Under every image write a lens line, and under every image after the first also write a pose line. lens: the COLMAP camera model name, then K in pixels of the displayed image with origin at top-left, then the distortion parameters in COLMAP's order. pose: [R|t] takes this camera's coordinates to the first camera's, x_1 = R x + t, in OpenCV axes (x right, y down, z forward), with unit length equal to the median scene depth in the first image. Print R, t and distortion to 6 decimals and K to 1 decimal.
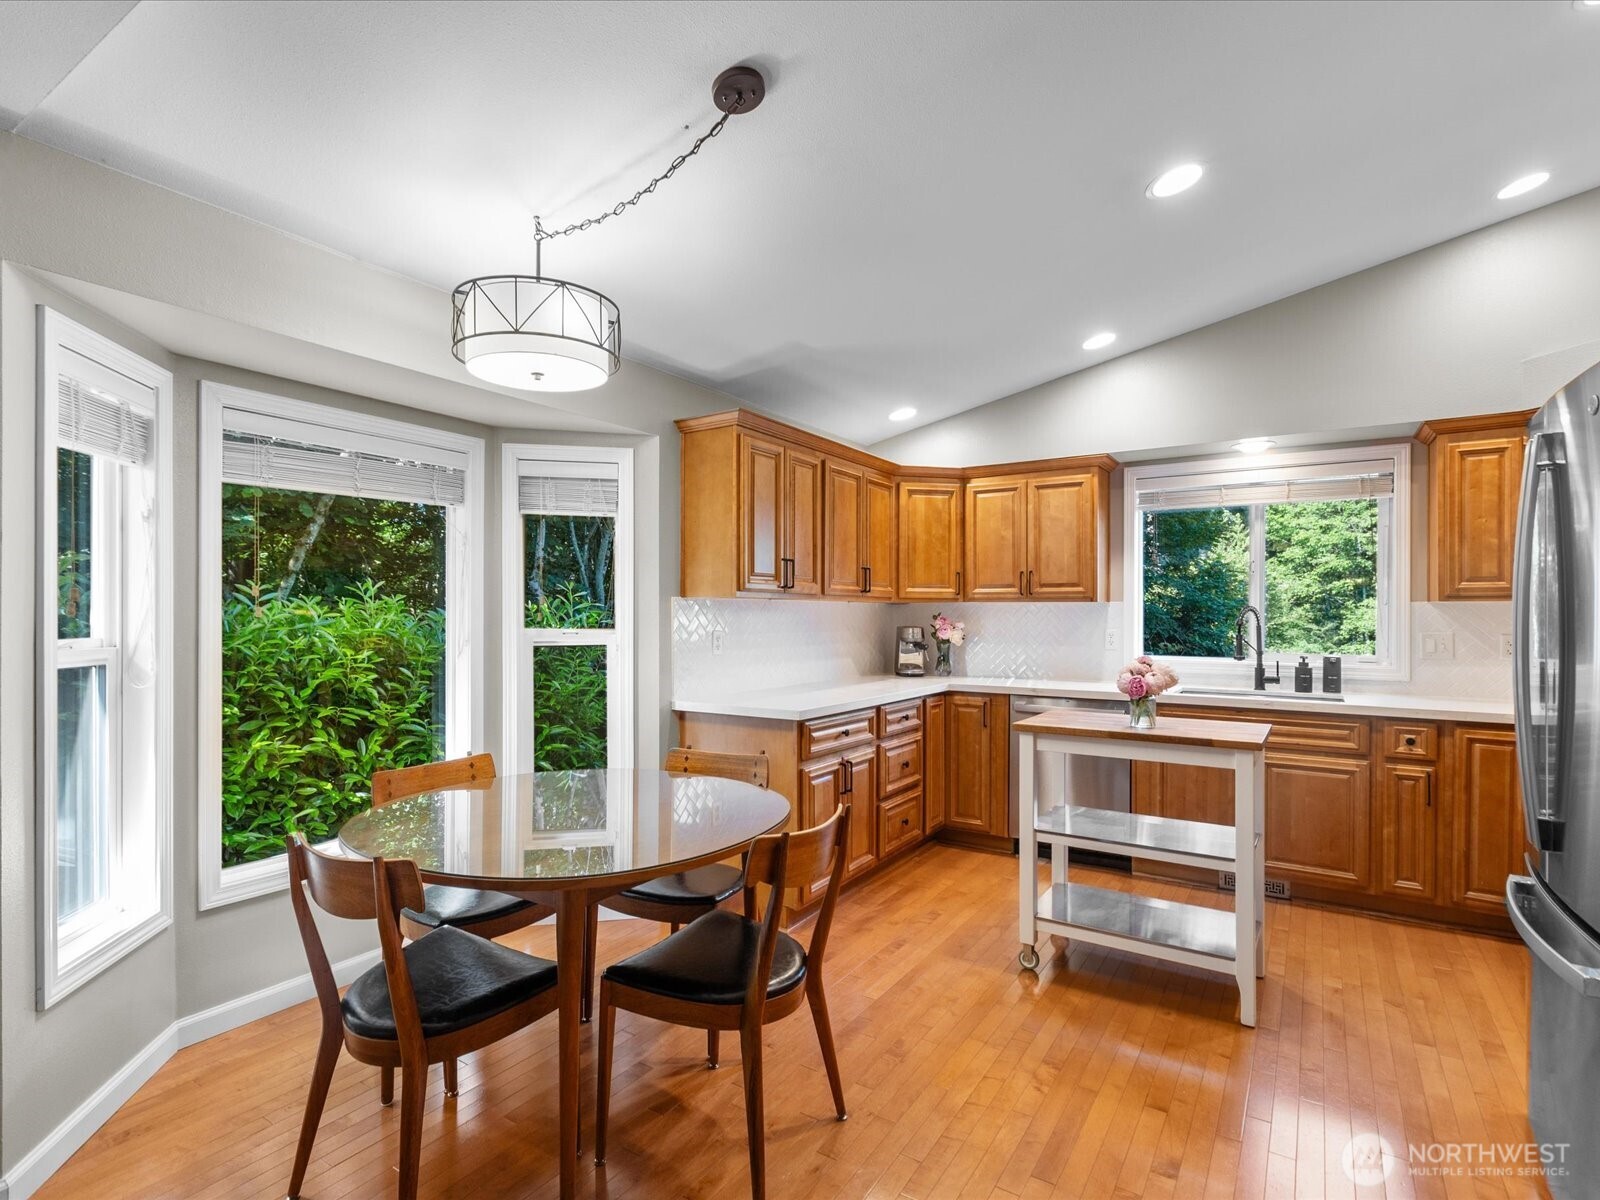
lens RADIAL K [[807.5, 0, 797.3], [0, 807.5, 612.5], [0, 0, 1]] dist [0.000951, 0.001887]
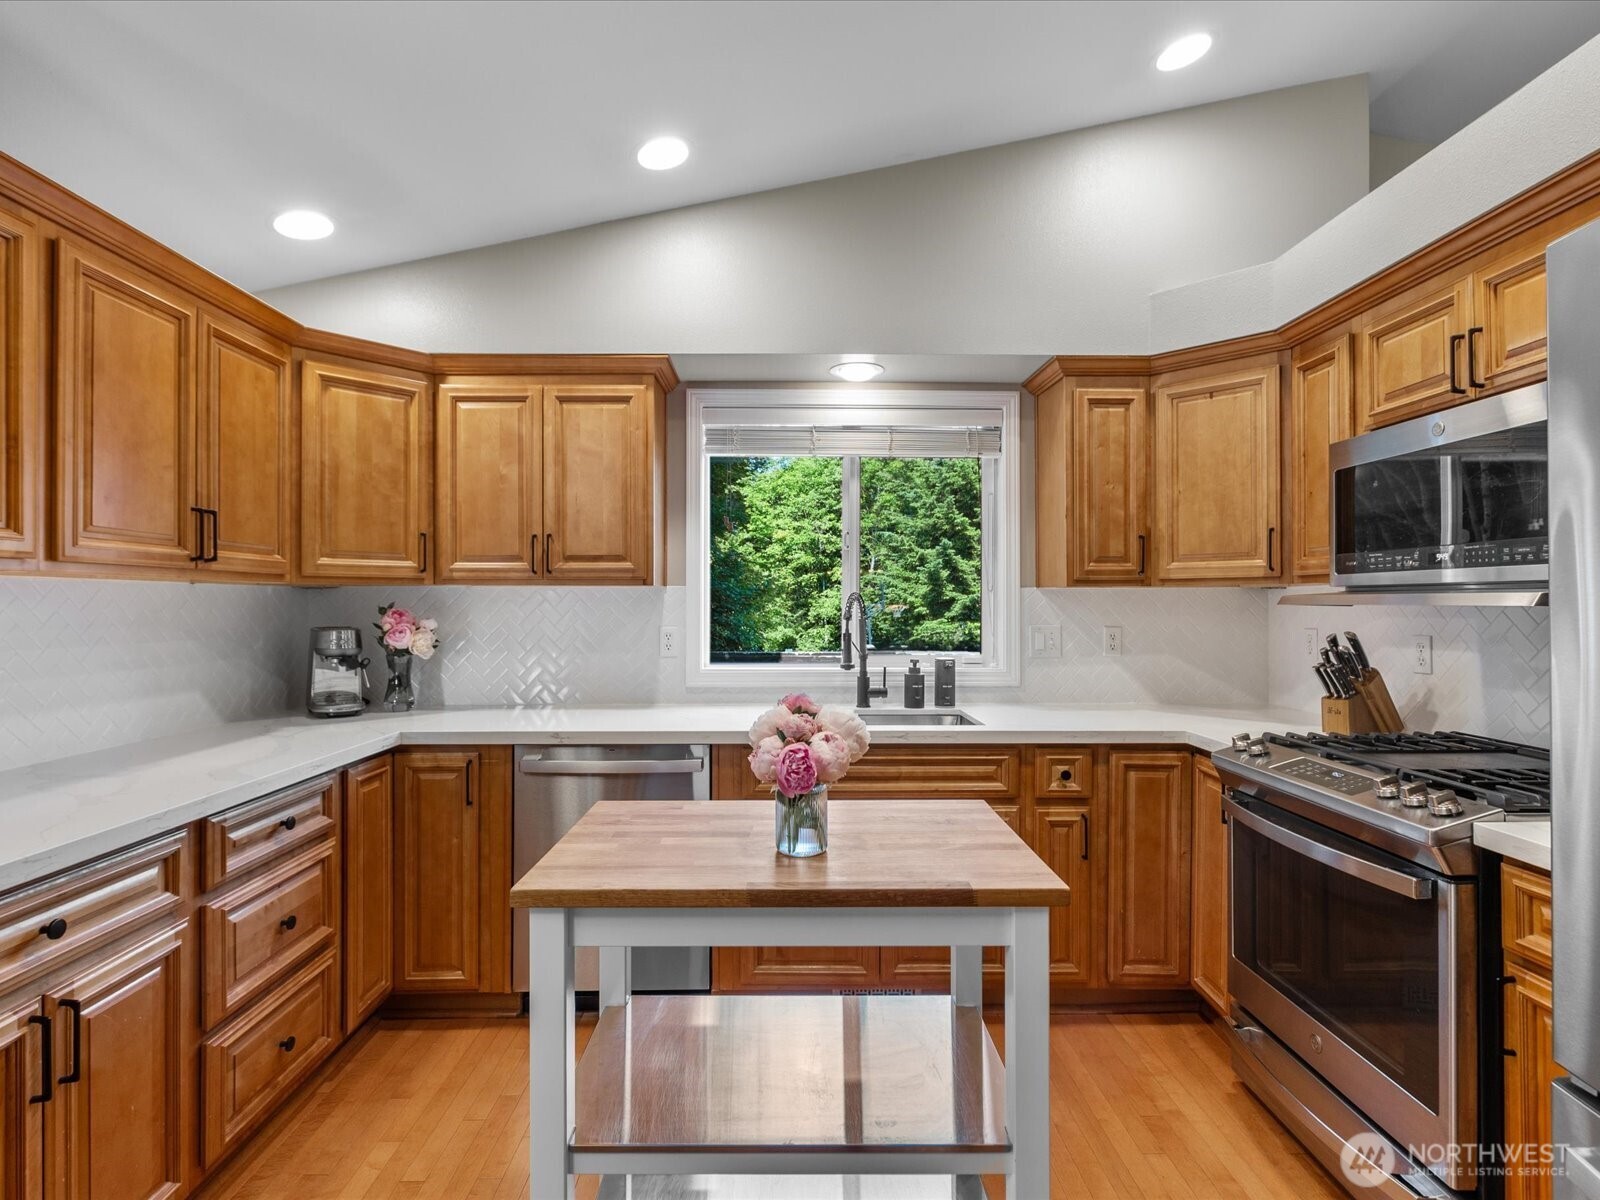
lens RADIAL K [[807.5, 0, 793.0], [0, 807.5, 599.6], [0, 0, 1]] dist [0.000951, 0.001887]
pose [[0.835999, -0.001030, 0.548729, 0.113279], [0.002692, 0.999994, -0.002225, -0.000166], [-0.548724, 0.003338, 0.835997, 0.407575]]
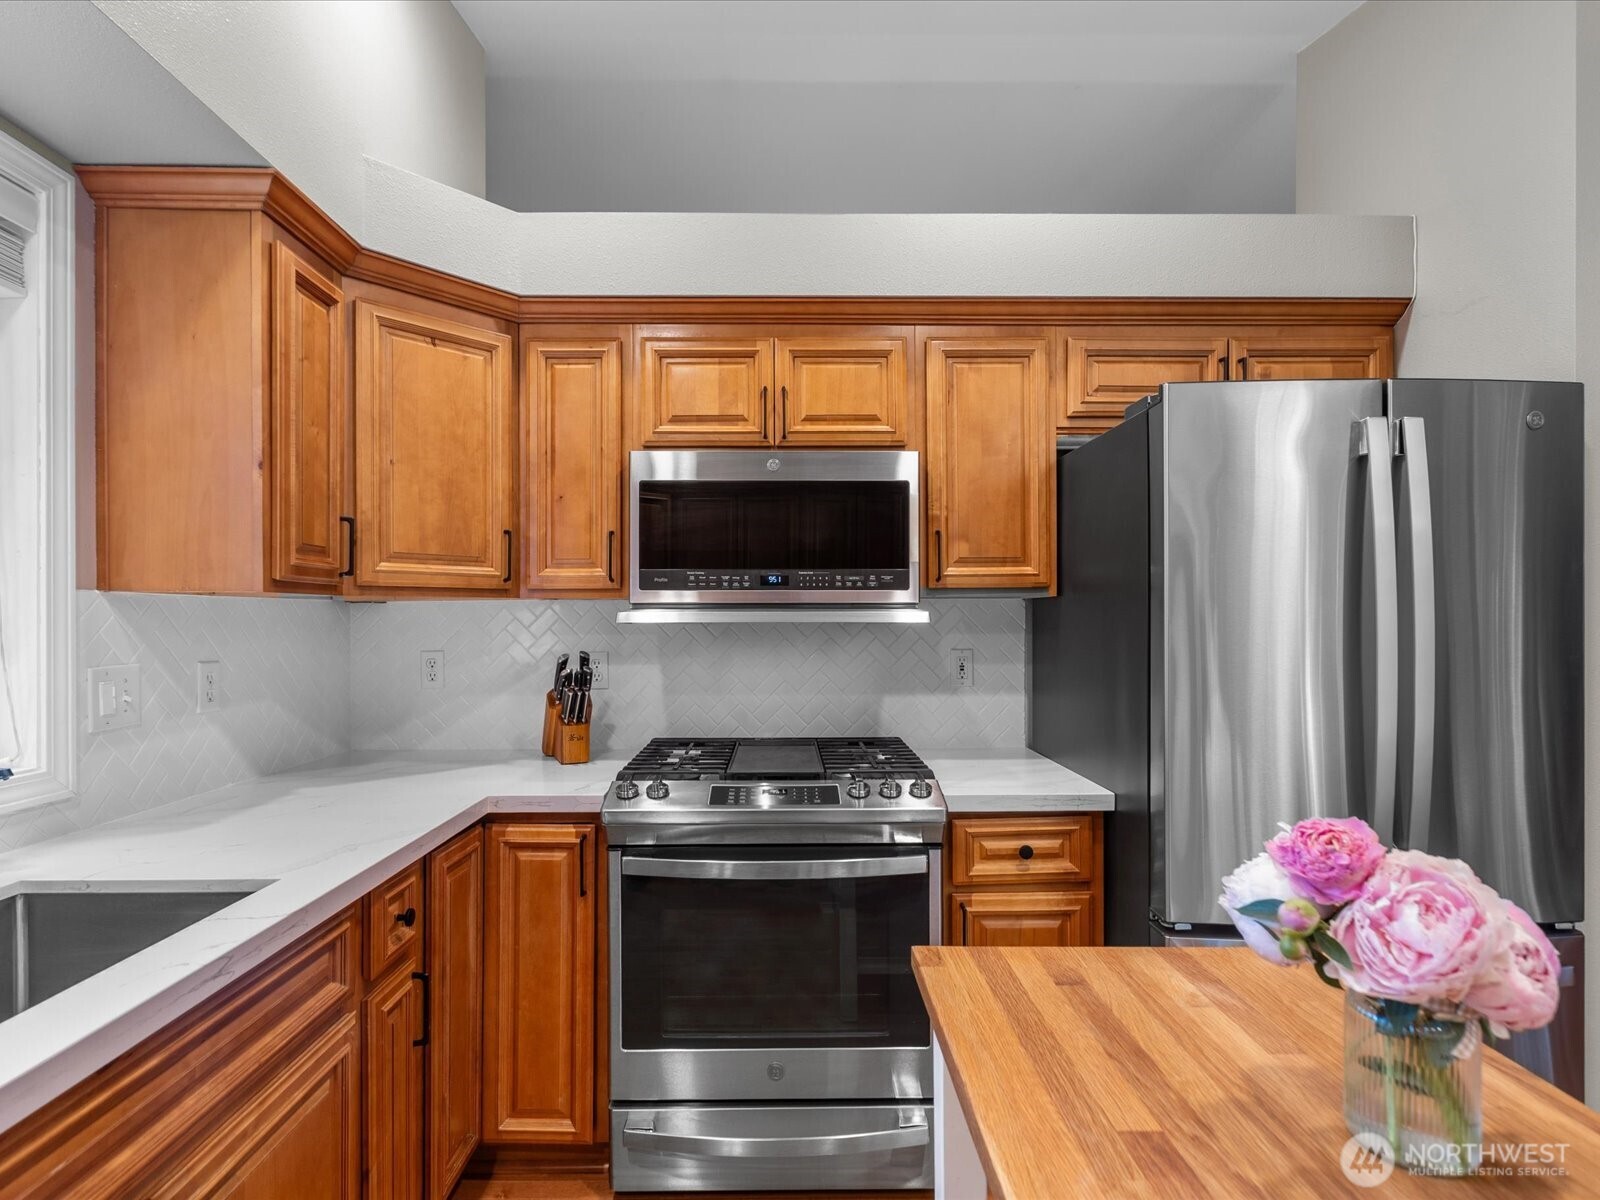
lens RADIAL K [[807.5, 0, 800.6], [0, 807.5, 609.2], [0, 0, 1]] dist [0.000951, 0.001887]
pose [[-0.552402, 0.006383, 0.833553, 0.225452], [0.000989, 0.999975, -0.007003, -0.001599], [-0.833577, -0.003044, -0.552395, 0.837575]]
